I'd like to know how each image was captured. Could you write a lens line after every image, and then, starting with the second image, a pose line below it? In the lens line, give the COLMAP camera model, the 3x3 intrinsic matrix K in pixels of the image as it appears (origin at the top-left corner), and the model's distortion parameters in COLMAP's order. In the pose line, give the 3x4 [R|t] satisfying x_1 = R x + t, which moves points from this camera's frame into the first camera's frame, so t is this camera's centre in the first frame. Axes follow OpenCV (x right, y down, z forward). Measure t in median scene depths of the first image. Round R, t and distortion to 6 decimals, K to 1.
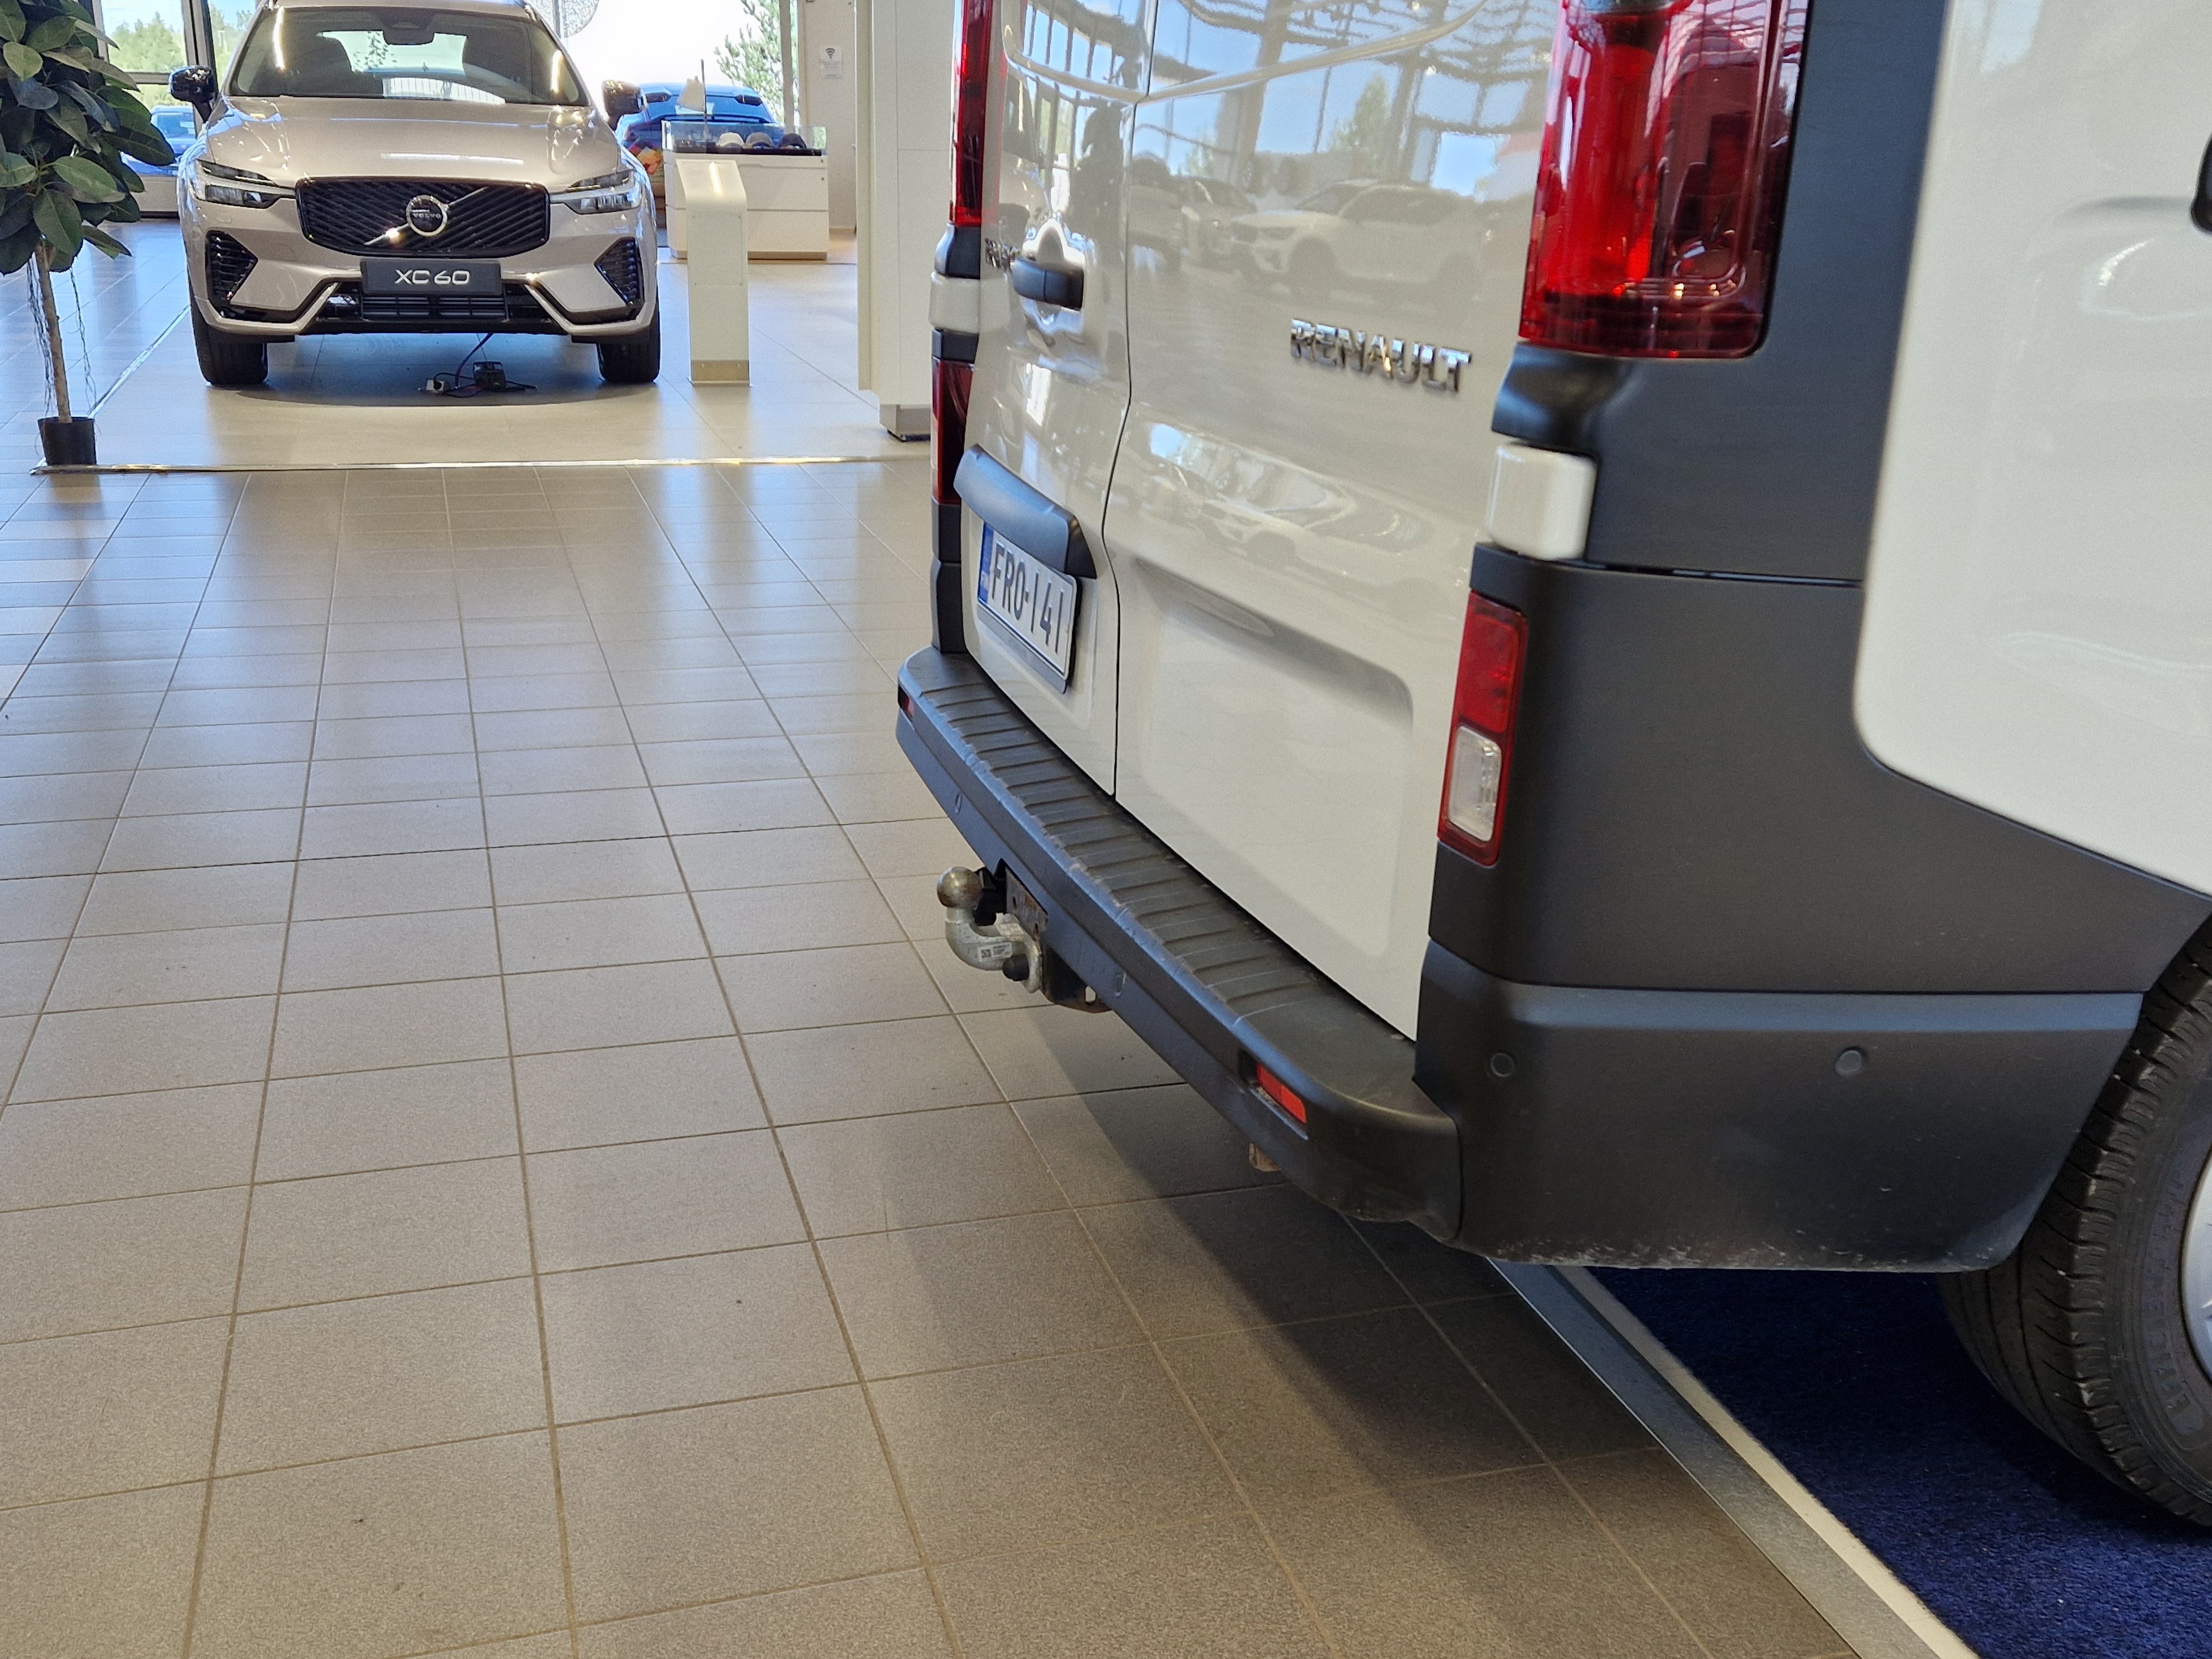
lens RADIAL K [[2076.8, 0, 1101.0], [0, 2076.8, 859.9], [0, 0, 1]] dist [0.125945, -0.237707]
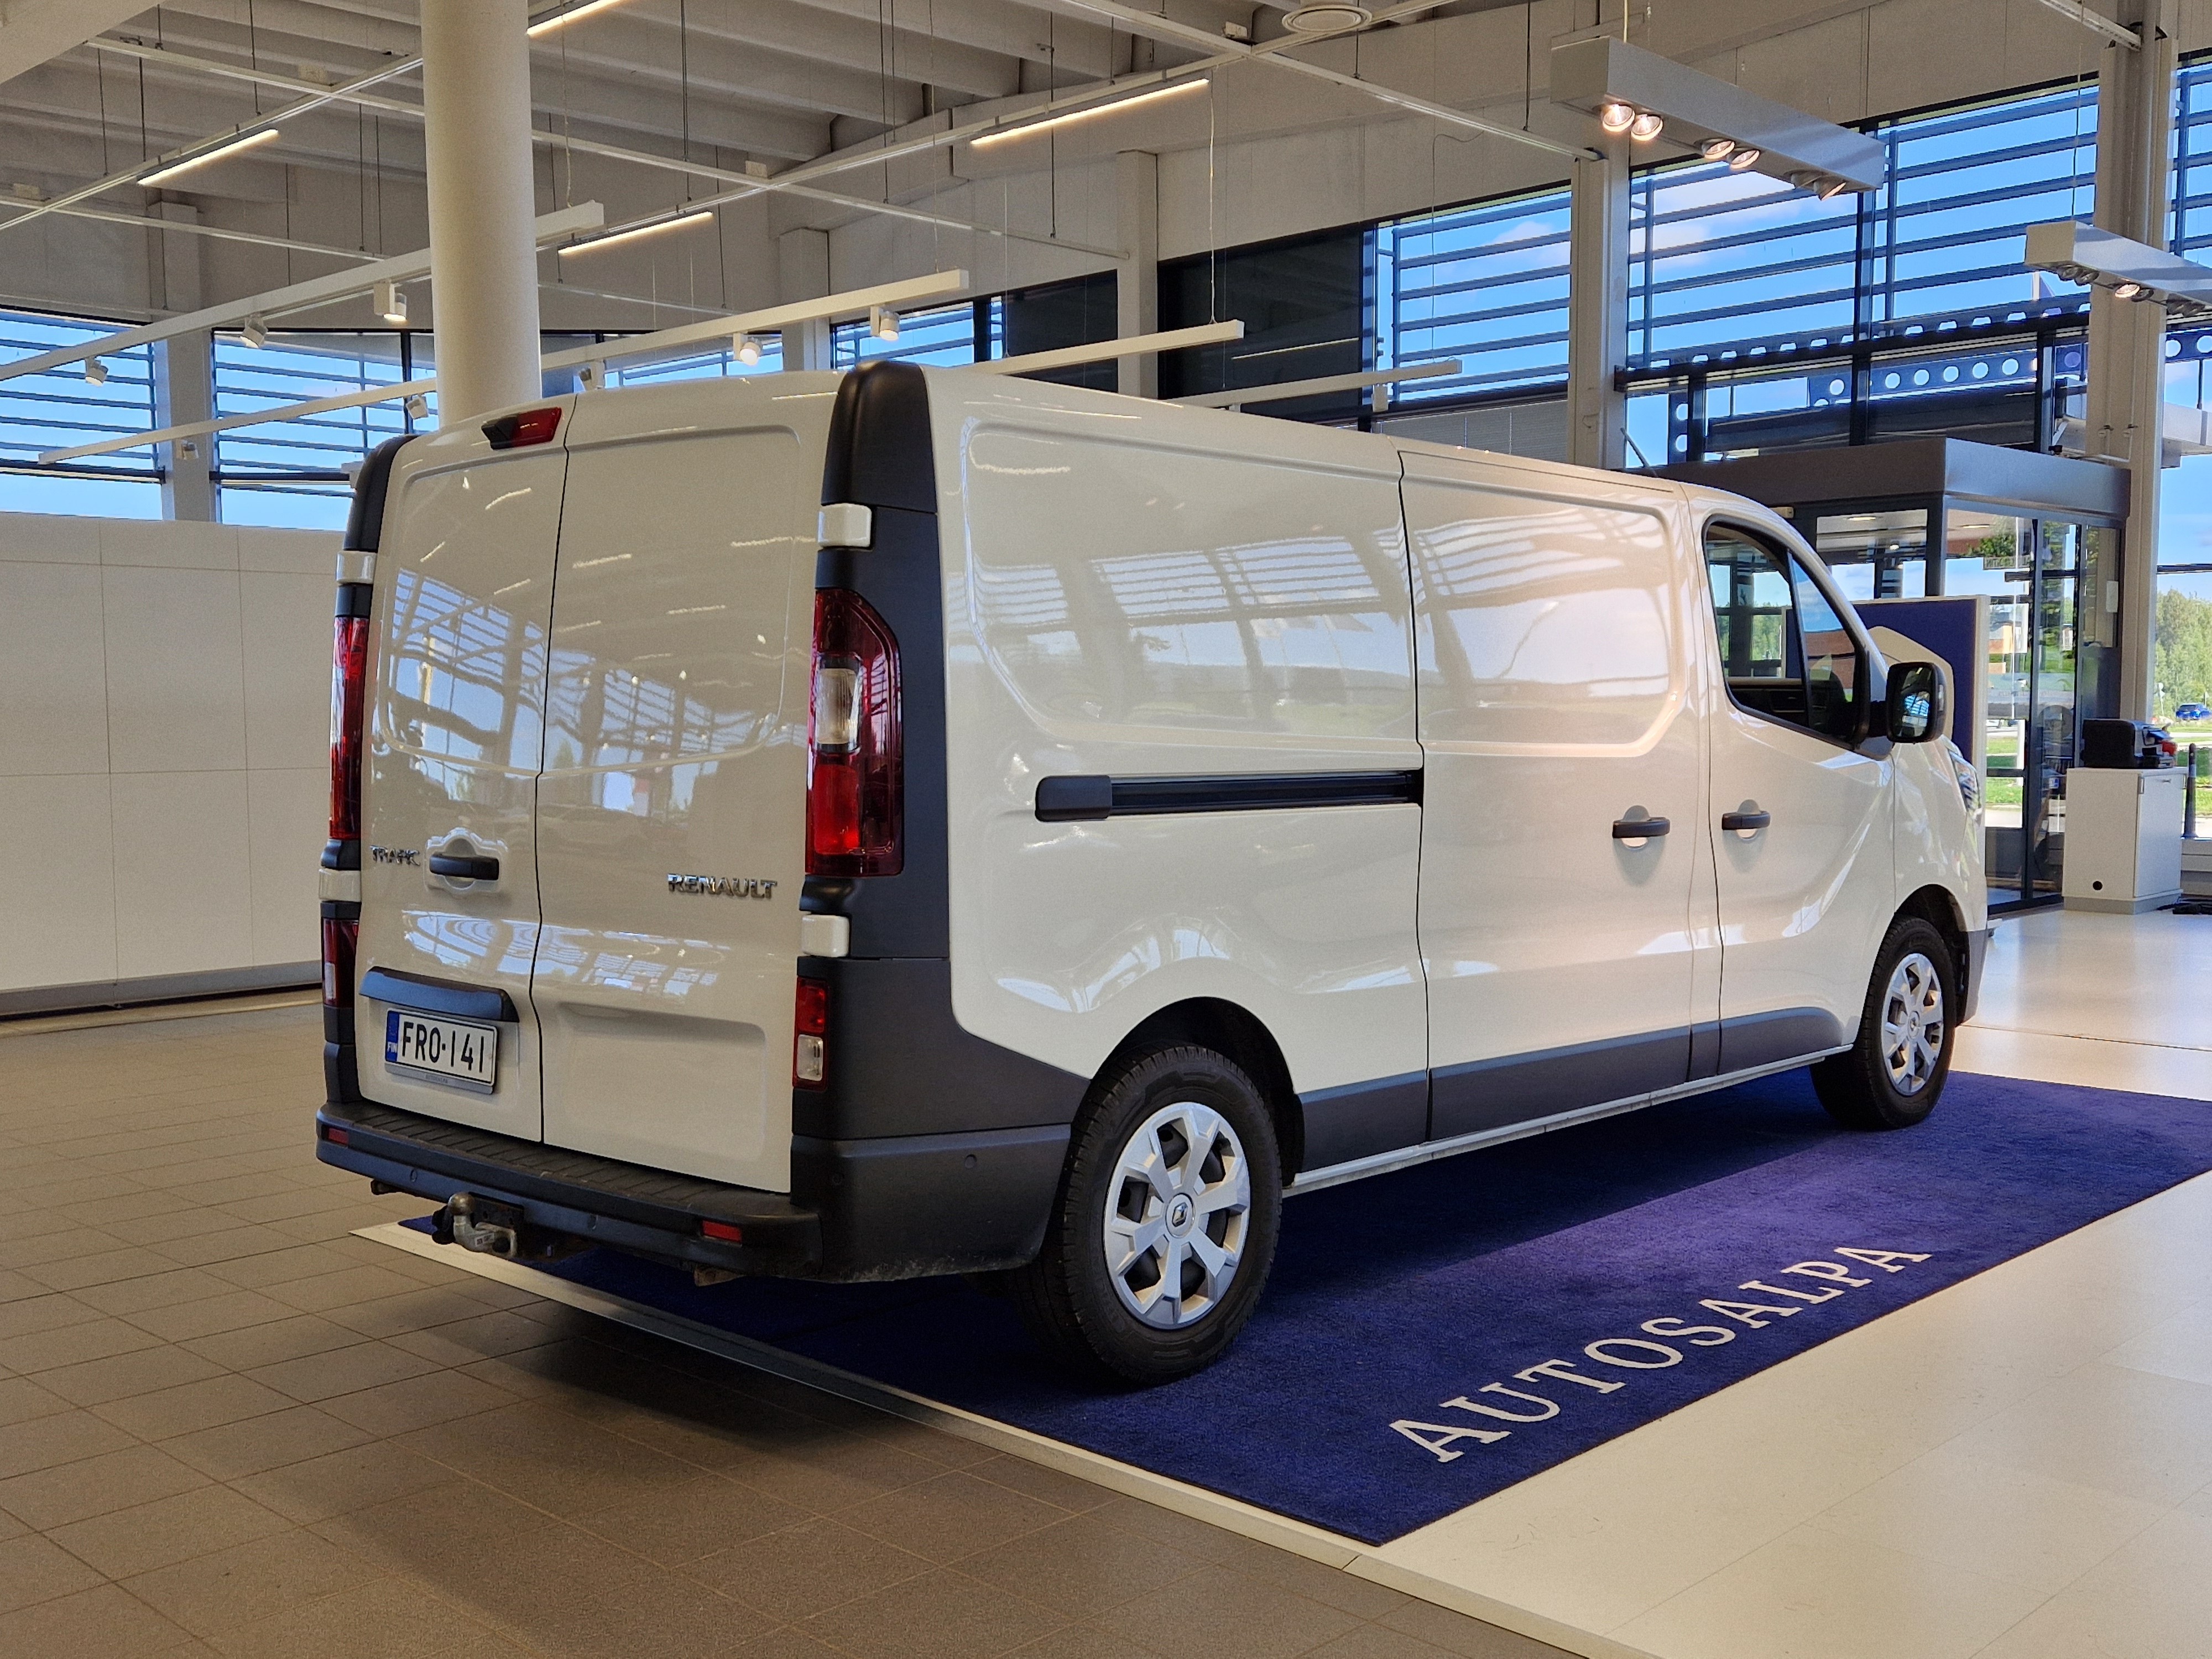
lens RADIAL K [[2076.8, 0, 1101.0], [0, 2076.8, 859.9], [0, 0, 1]] dist [0.125945, -0.237707]
pose [[0.858602, -0.052642, 0.509933, -0.622268], [0.185438, 0.959247, -0.213207, 0.267747], [-0.477928, 0.277621, 0.833373, -1.000626]]
